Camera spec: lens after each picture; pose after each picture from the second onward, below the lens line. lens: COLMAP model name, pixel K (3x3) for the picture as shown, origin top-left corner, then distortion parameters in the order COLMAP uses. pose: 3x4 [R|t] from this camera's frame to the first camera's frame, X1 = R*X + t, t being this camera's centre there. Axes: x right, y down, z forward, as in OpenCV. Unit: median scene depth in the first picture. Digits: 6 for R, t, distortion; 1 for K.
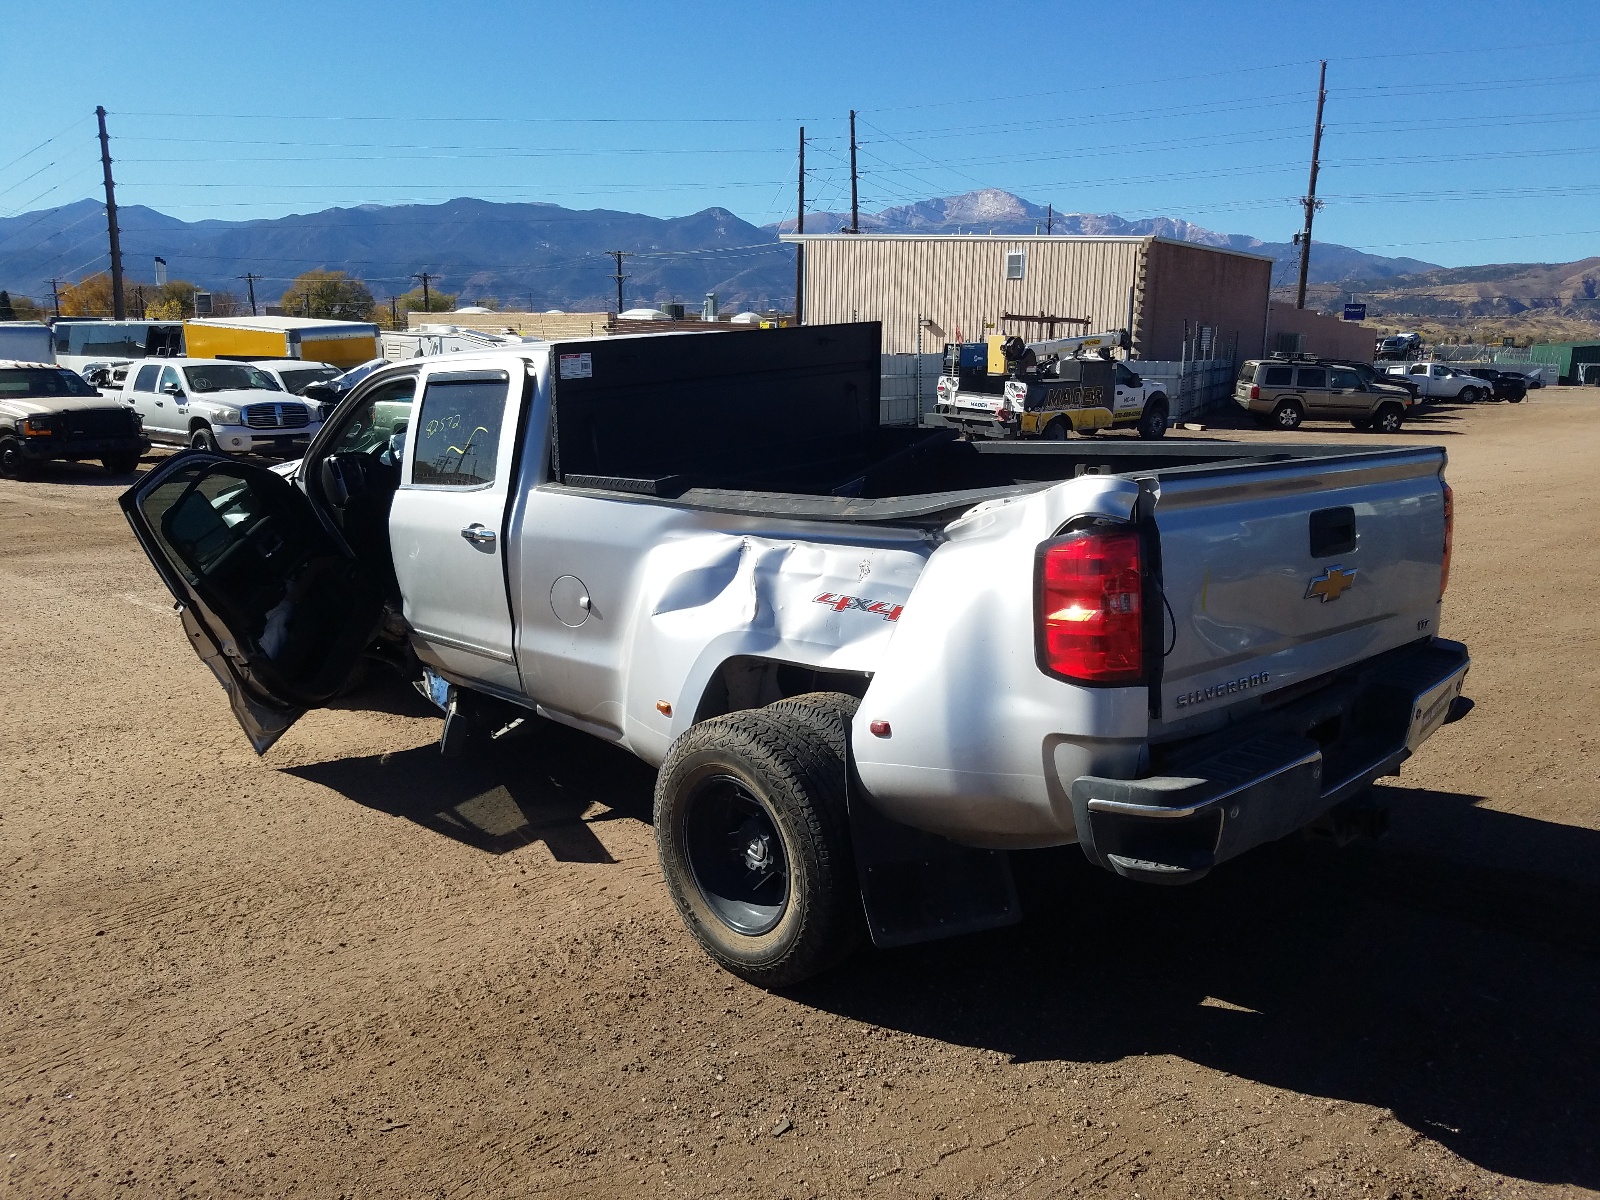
lens RADIAL K [[1307.7, 0, 800.0], [0, 1307.7, 600.0], [0, 0, 1]] dist [-0.003201, -0.001724]
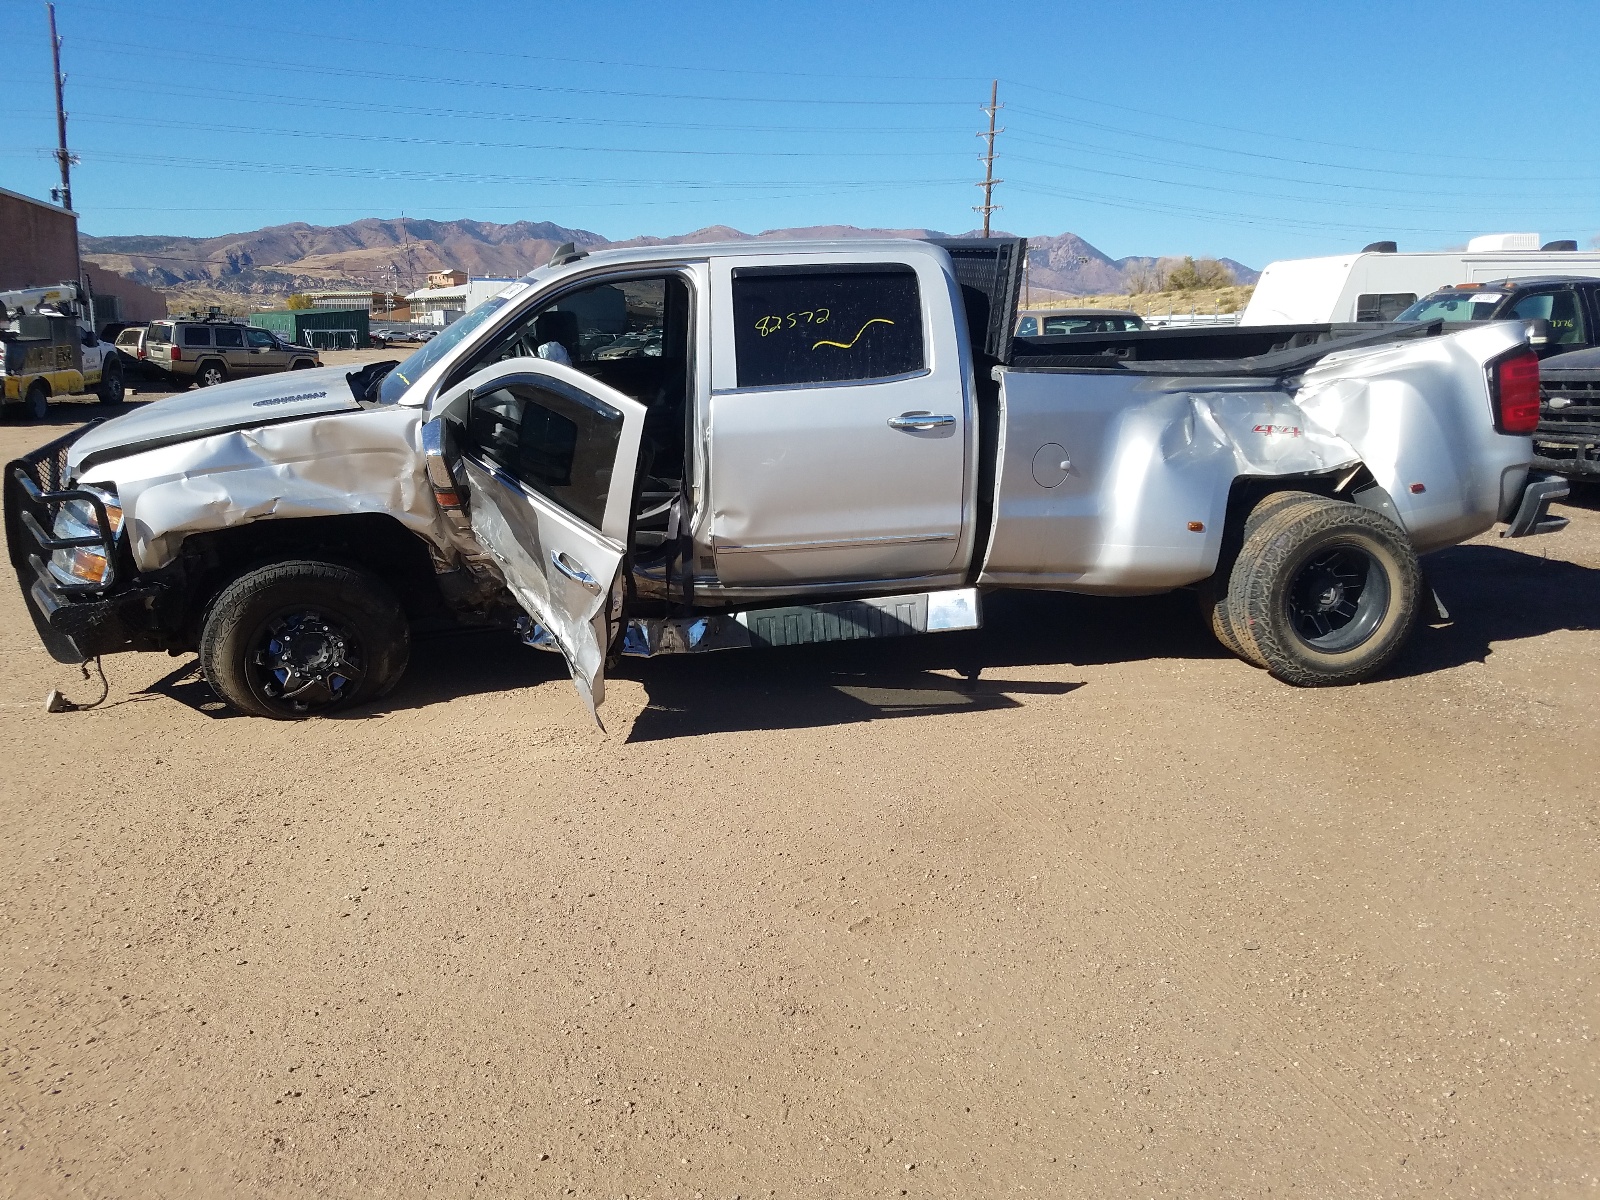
lens RADIAL K [[1307.7, 0, 800.0], [0, 1307.7, 600.0], [0, 0, 1]] dist [-0.003201, -0.001724]
pose [[0.552838, -0.169625, 0.815842, -0.185915], [0.154442, 0.982957, 0.099716, -0.004690], [-0.818852, 0.070873, 0.569613, 0.079227]]
